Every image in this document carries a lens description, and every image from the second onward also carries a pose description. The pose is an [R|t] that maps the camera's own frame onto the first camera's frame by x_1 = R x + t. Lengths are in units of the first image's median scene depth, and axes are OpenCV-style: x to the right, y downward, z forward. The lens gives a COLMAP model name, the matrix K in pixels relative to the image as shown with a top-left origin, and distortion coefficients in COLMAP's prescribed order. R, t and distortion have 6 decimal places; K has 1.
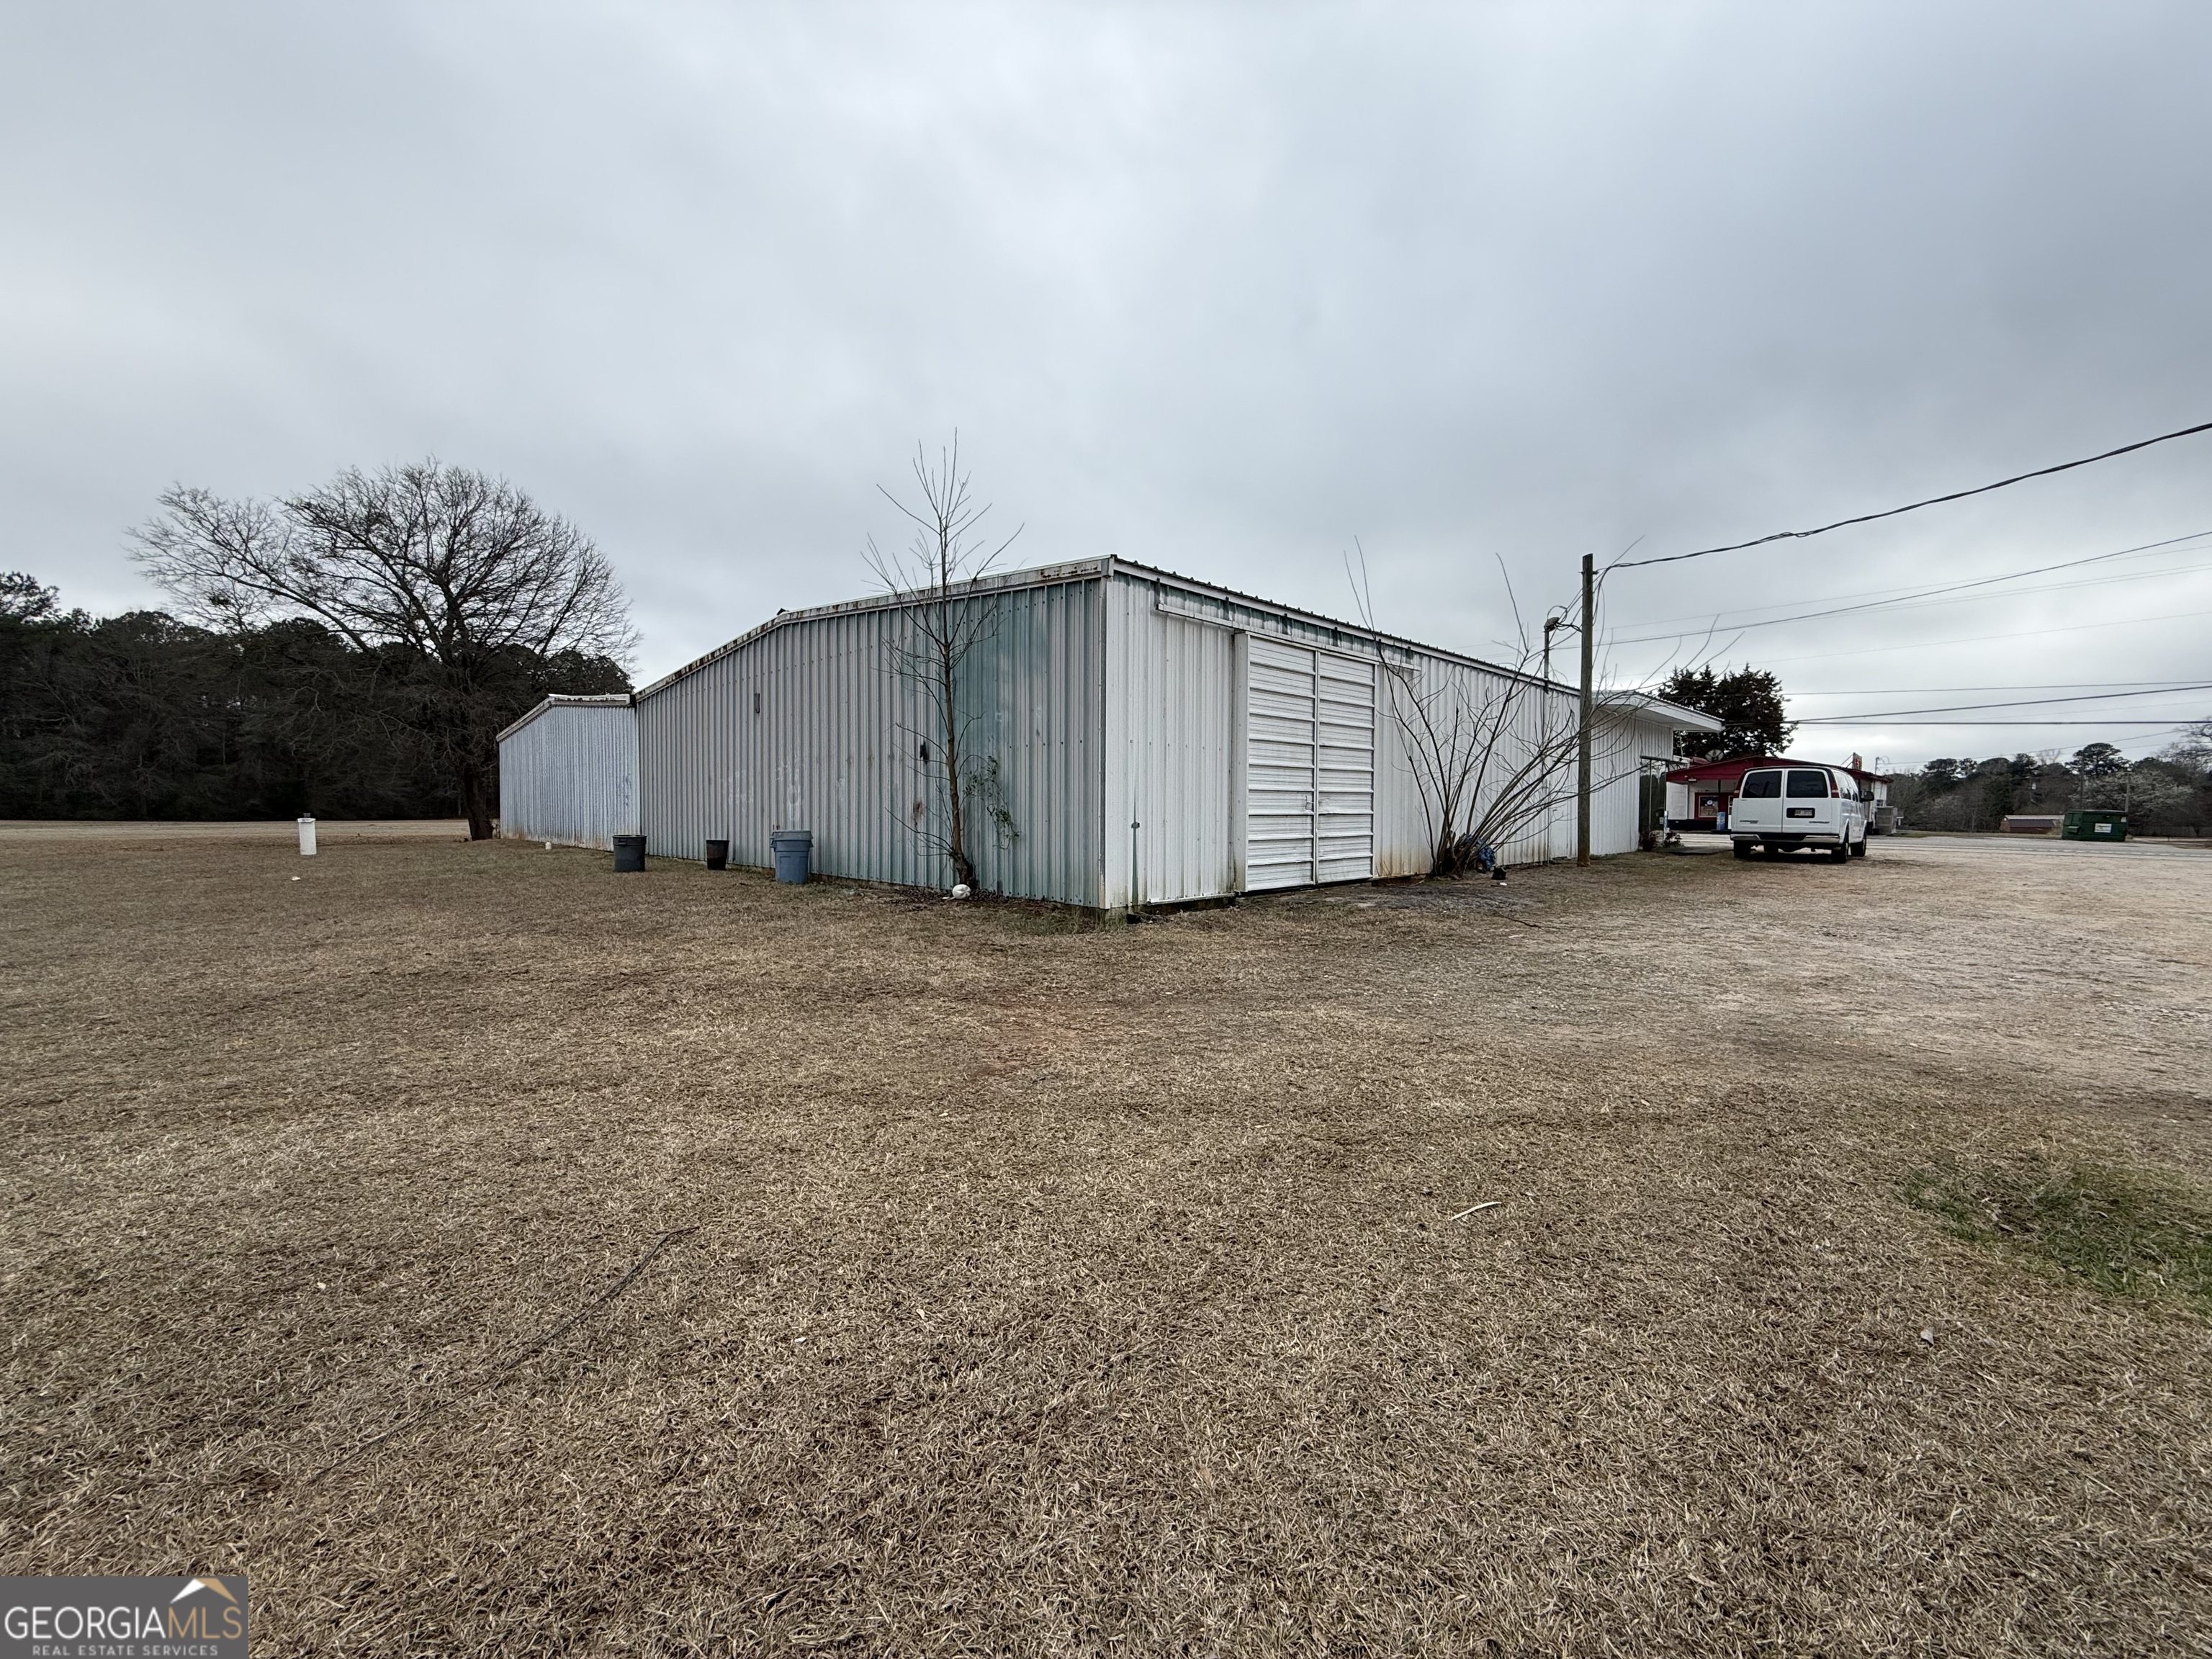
lens RADIAL K [[880.5, 0, 1103.1], [0, 880.5, 831.2], [0, 0, 1]] dist [-0.001426, 0.000206]
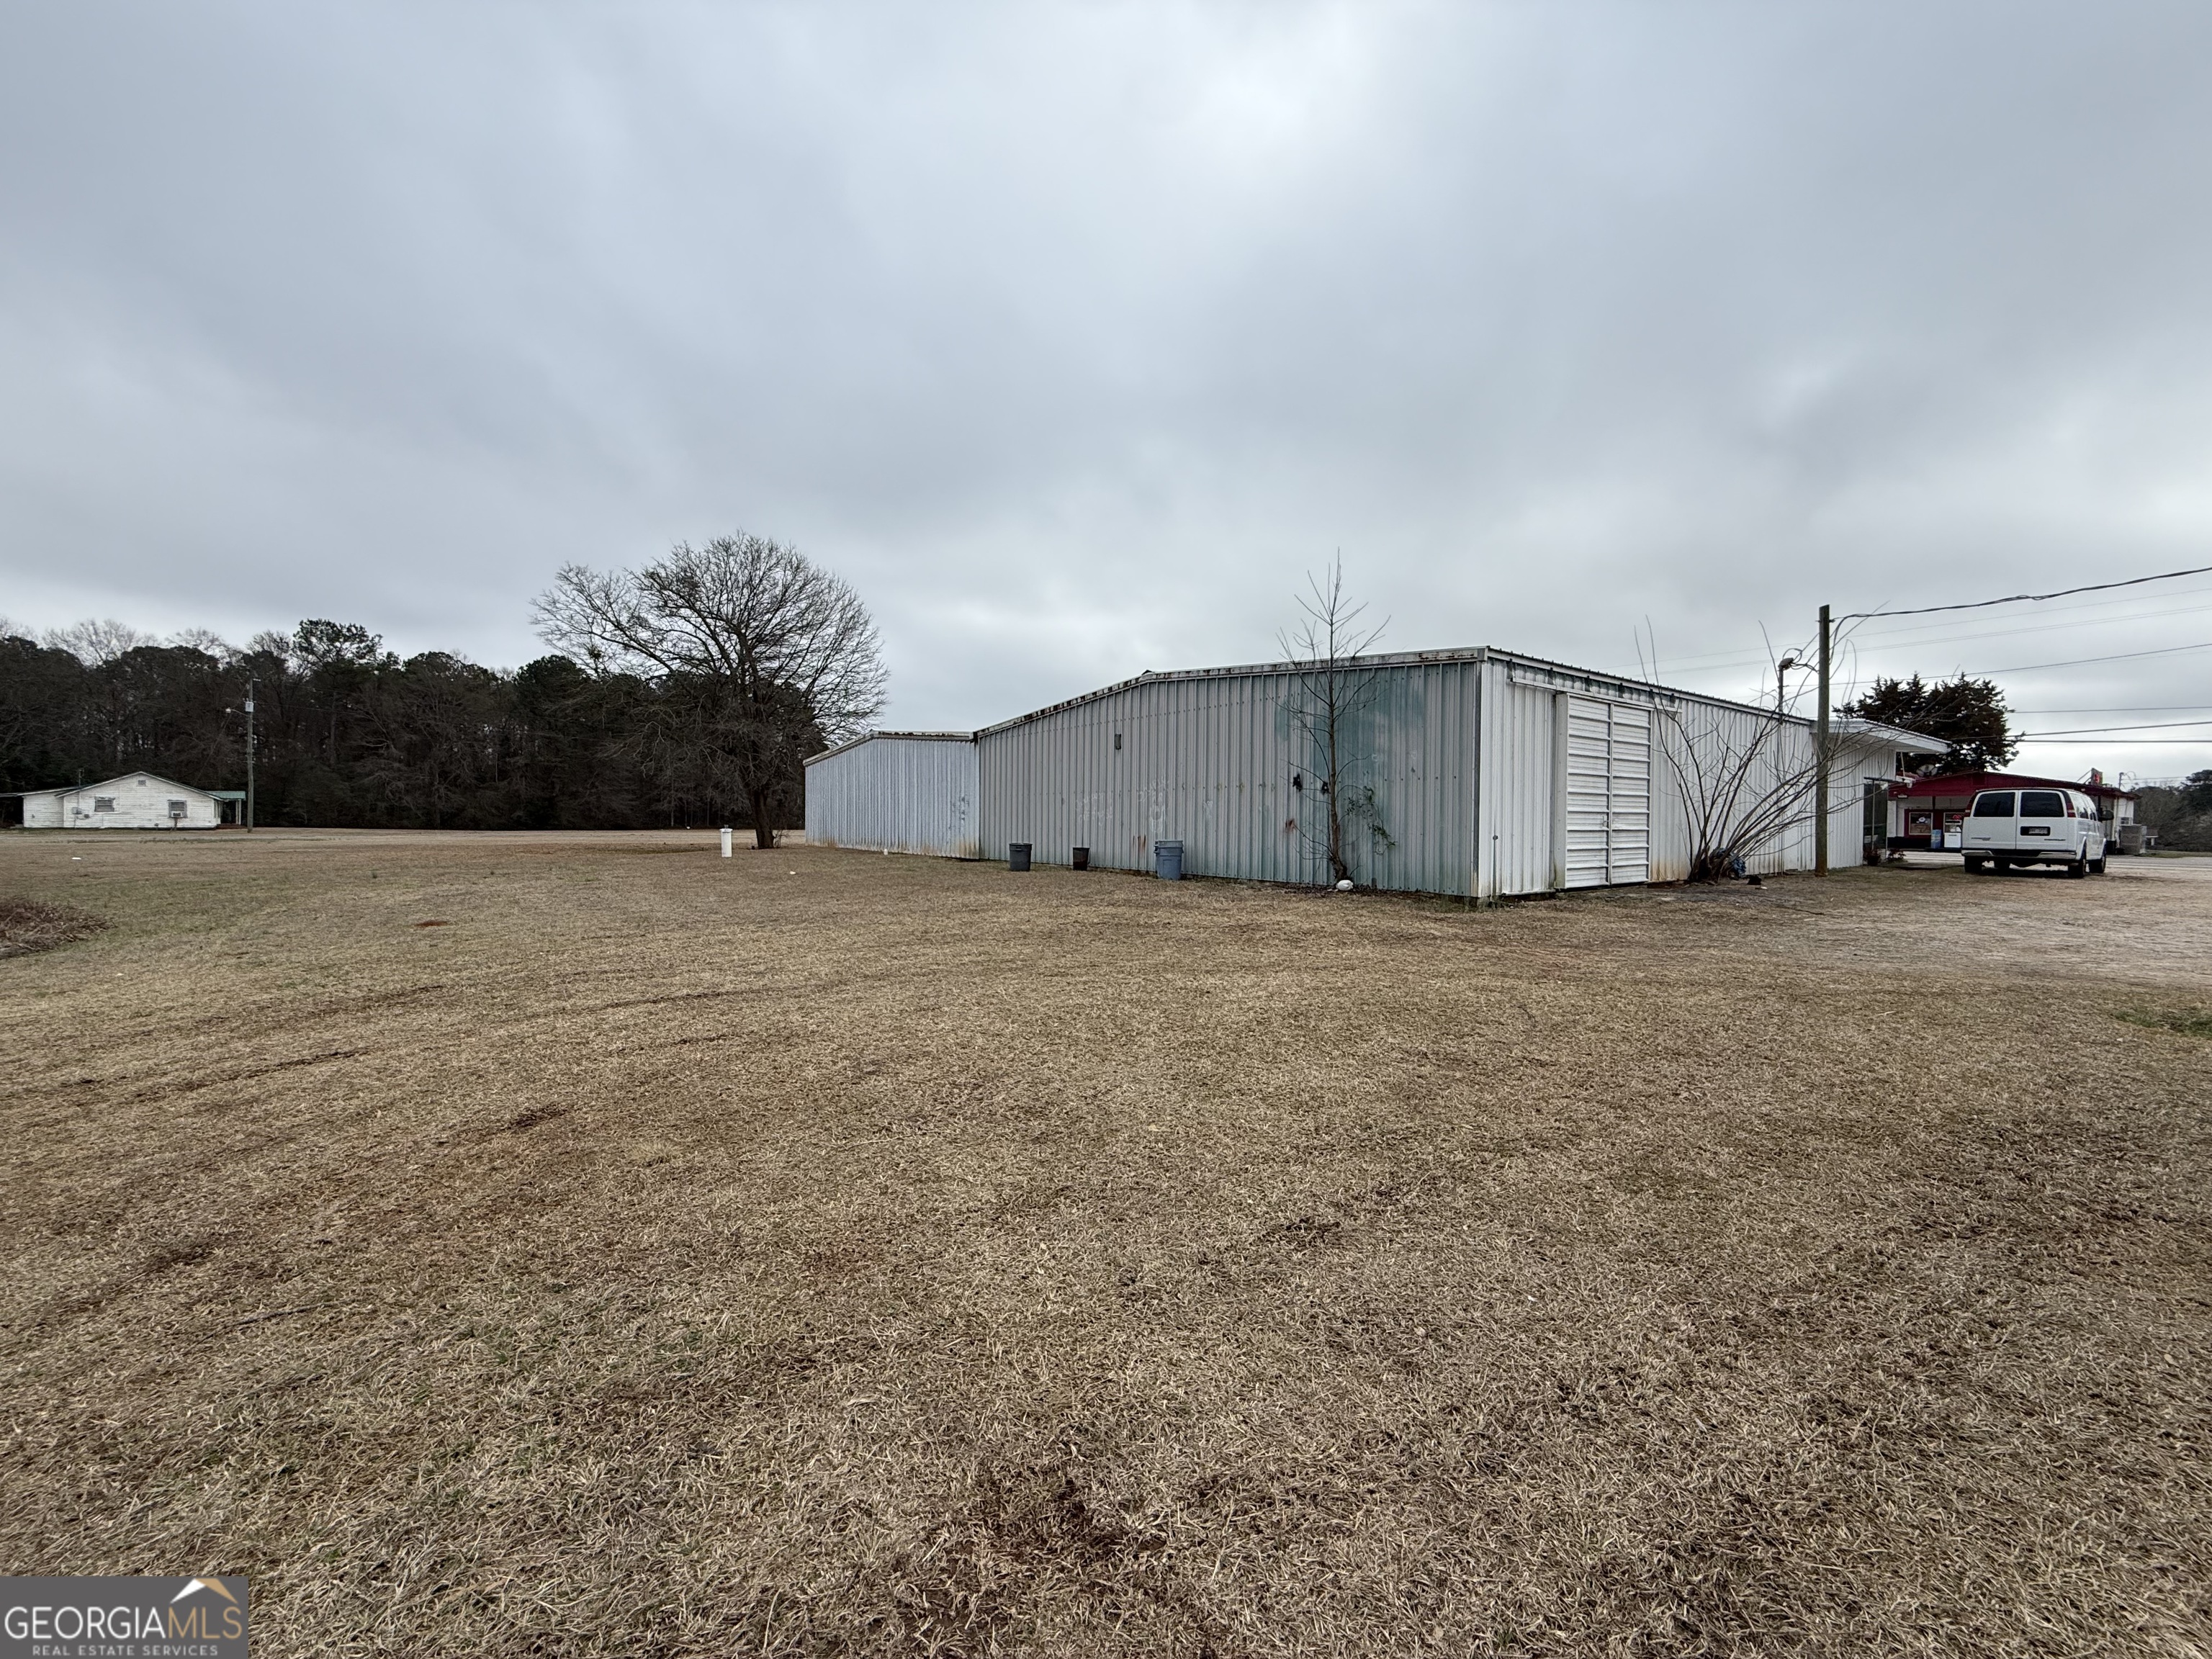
lens RADIAL K [[880.5, 0, 1100.6], [0, 880.5, 833.2], [0, 0, 1]] dist [-0.001426, 0.000206]
pose [[0.990208, 0.006075, -0.139465, -0.271510], [-0.007959, 0.999884, -0.012953, 0.006553], [0.139370, 0.013936, 0.990142, -0.322373]]
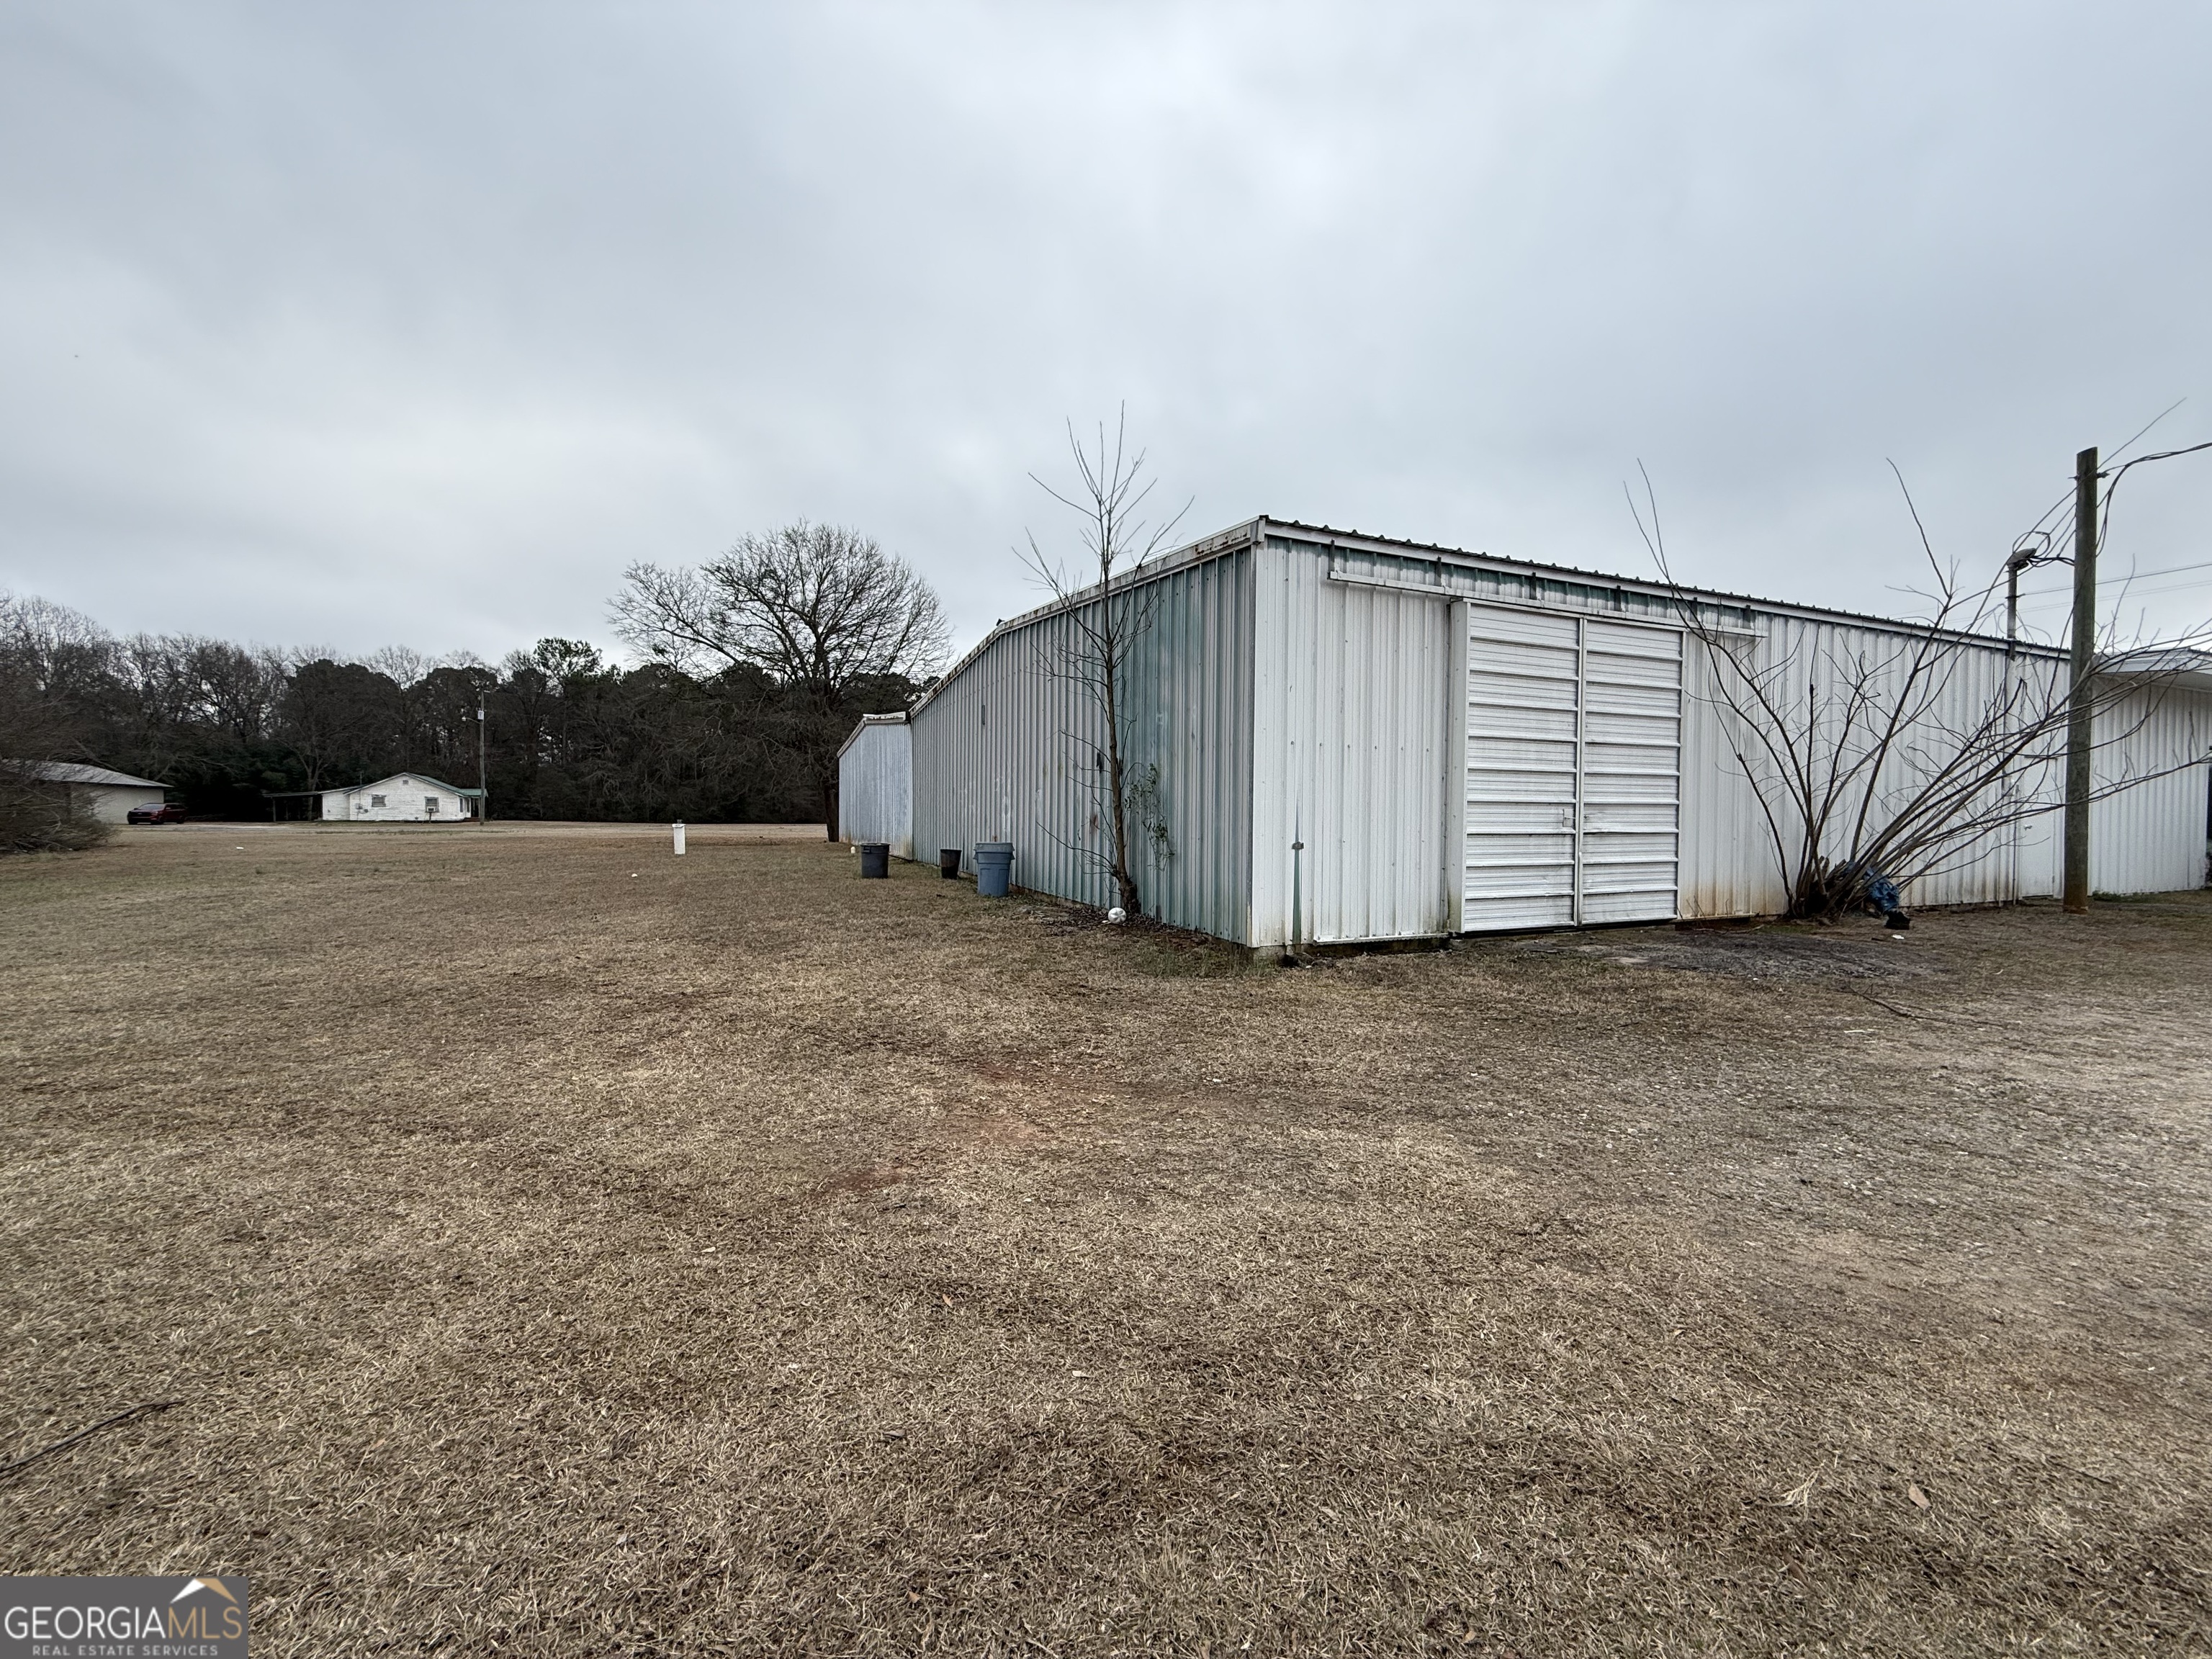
lens RADIAL K [[880.5, 0, 1099.8], [0, 880.5, 830.4], [0, 0, 1]] dist [-0.001426, 0.000206]
pose [[0.931792, 0.010966, -0.362827, 0.114067], [-0.014280, 0.999877, -0.006453, -0.009284], [0.362712, 0.011194, 0.931834, 0.123756]]
